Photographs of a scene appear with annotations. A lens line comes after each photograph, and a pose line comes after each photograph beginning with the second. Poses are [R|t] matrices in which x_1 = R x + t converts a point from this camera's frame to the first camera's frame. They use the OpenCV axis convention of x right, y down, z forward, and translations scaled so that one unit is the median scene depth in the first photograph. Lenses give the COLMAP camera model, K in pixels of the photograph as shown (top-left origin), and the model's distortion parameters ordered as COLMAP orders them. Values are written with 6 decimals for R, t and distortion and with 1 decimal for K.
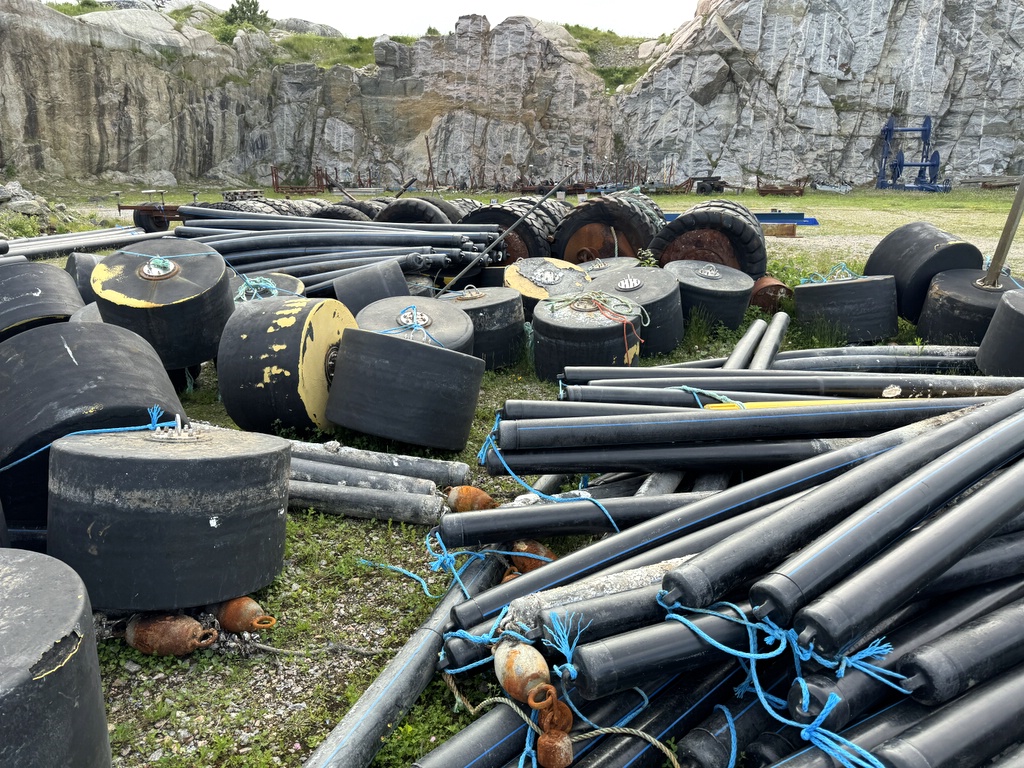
lens RADIAL K [[720.1, 0, 507.8], [0, 720.1, 388.9], [0, 0, 1]] dist [0.044277, -0.051125]
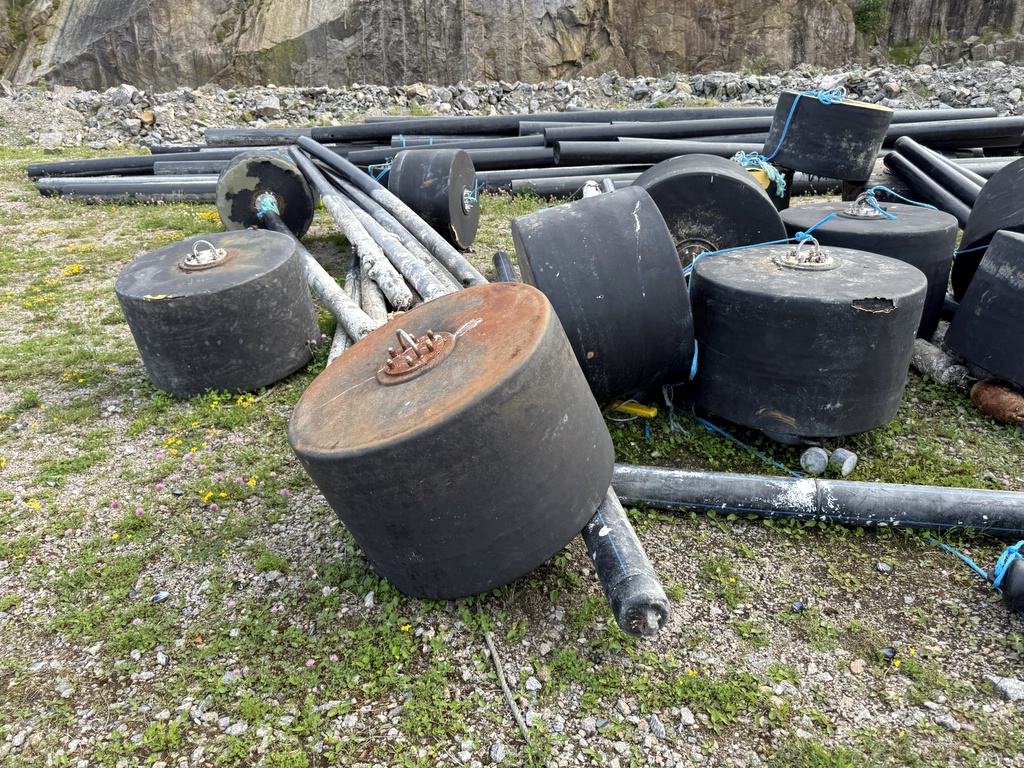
lens RADIAL K [[720.1, 0, 518.1], [0, 720.1, 386.0], [0, 0, 1]] dist [0.044277, -0.051125]
pose [[0.208071, 0.380563, -0.901043, 0.226782], [-0.260484, 0.909497, 0.323981, 0.070399], [0.942791, 0.167296, 0.288371, -0.046931]]
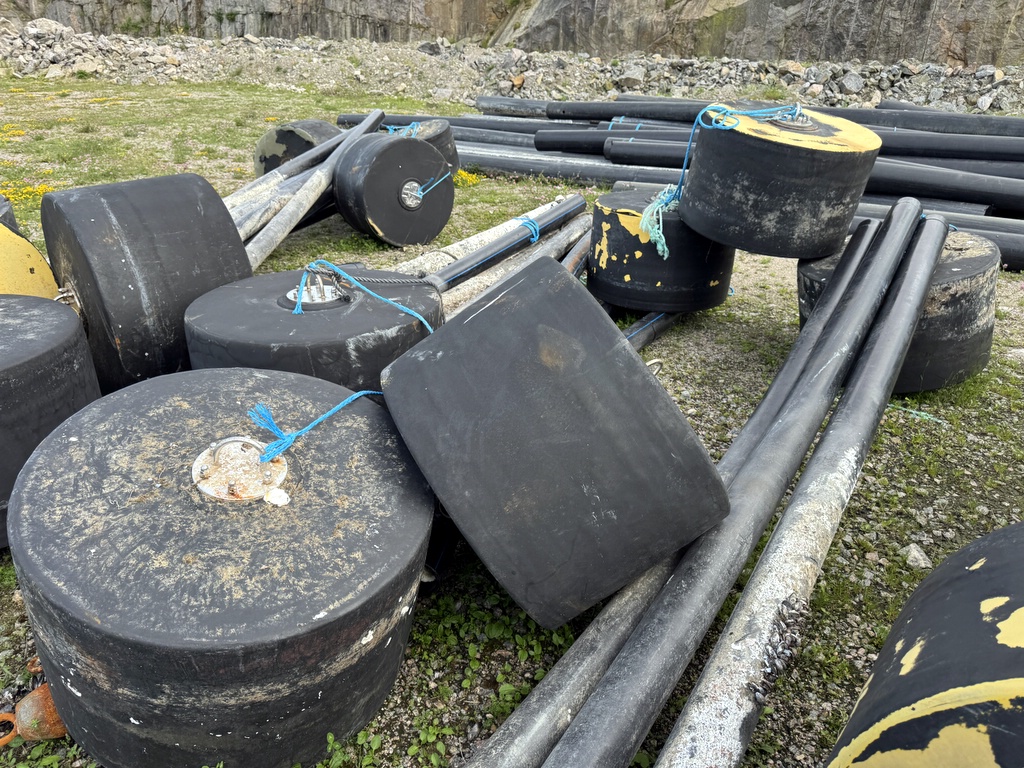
lens RADIAL K [[720.1, 0, 506.0], [0, 720.1, 391.4], [0, 0, 1]] dist [0.044277, -0.051125]
pose [[-0.436752, 0.381371, -0.814742, -0.068668], [-0.273545, 0.806499, 0.524150, -0.191307], [0.856983, 0.451792, -0.247918, 0.756034]]
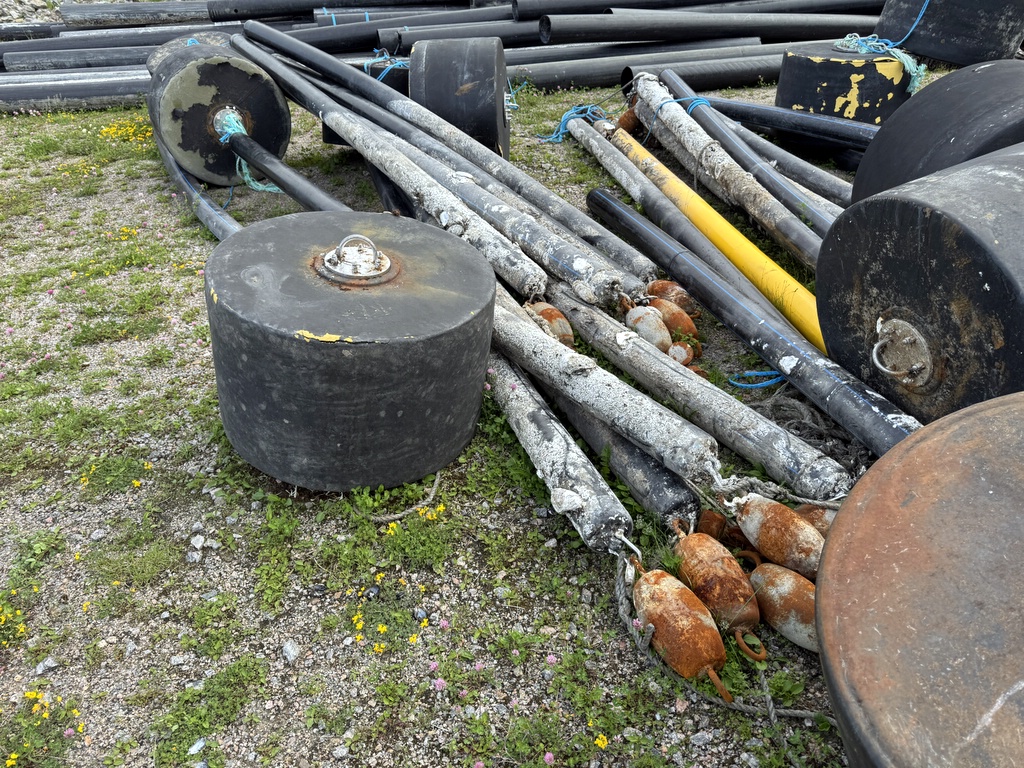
lens RADIAL K [[720.1, 0, 509.7], [0, 720.1, 385.4], [0, 0, 1]] dist [0.044277, -0.051125]
pose [[0.367723, 0.493421, -0.788236, -0.117538], [-0.243685, 0.869133, 0.430378, 0.113178], [0.897439, 0.033821, 0.439840, -0.234578]]
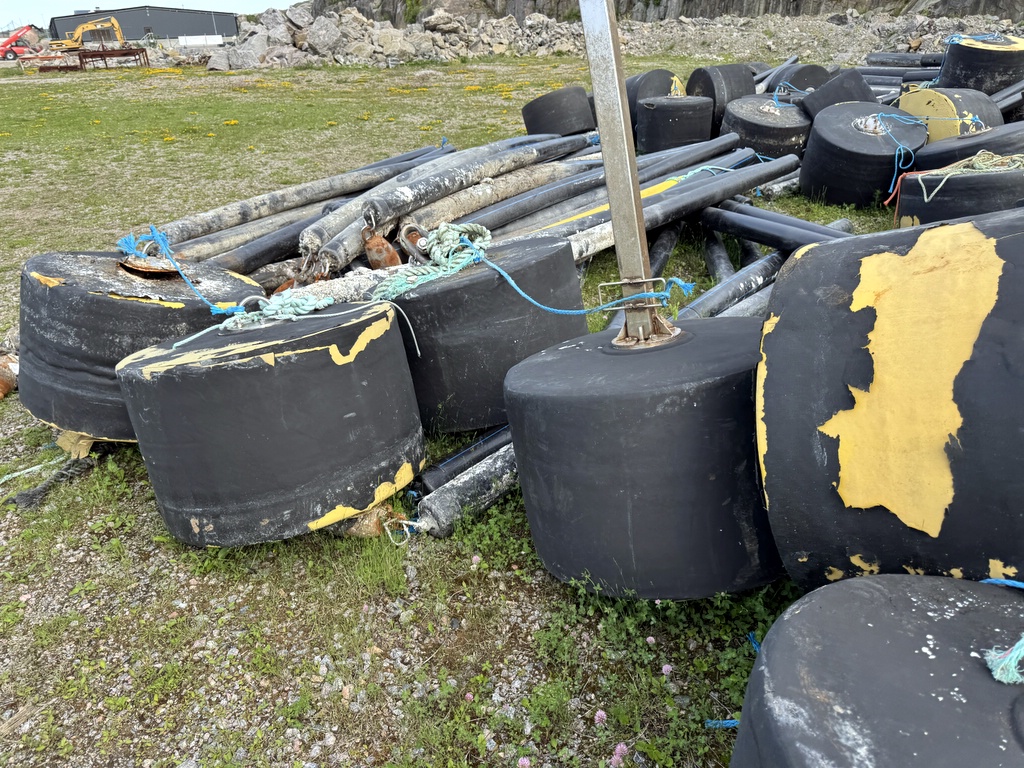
lens RADIAL K [[720.1, 0, 514.4], [0, 720.1, 389.3], [0, 0, 1]] dist [0.044277, -0.051125]
pose [[-0.799951, 0.290735, -0.524930, 1.129617], [-0.140962, 0.759261, 0.635336, -0.407311], [0.583273, 0.582233, -0.566389, 1.481397]]
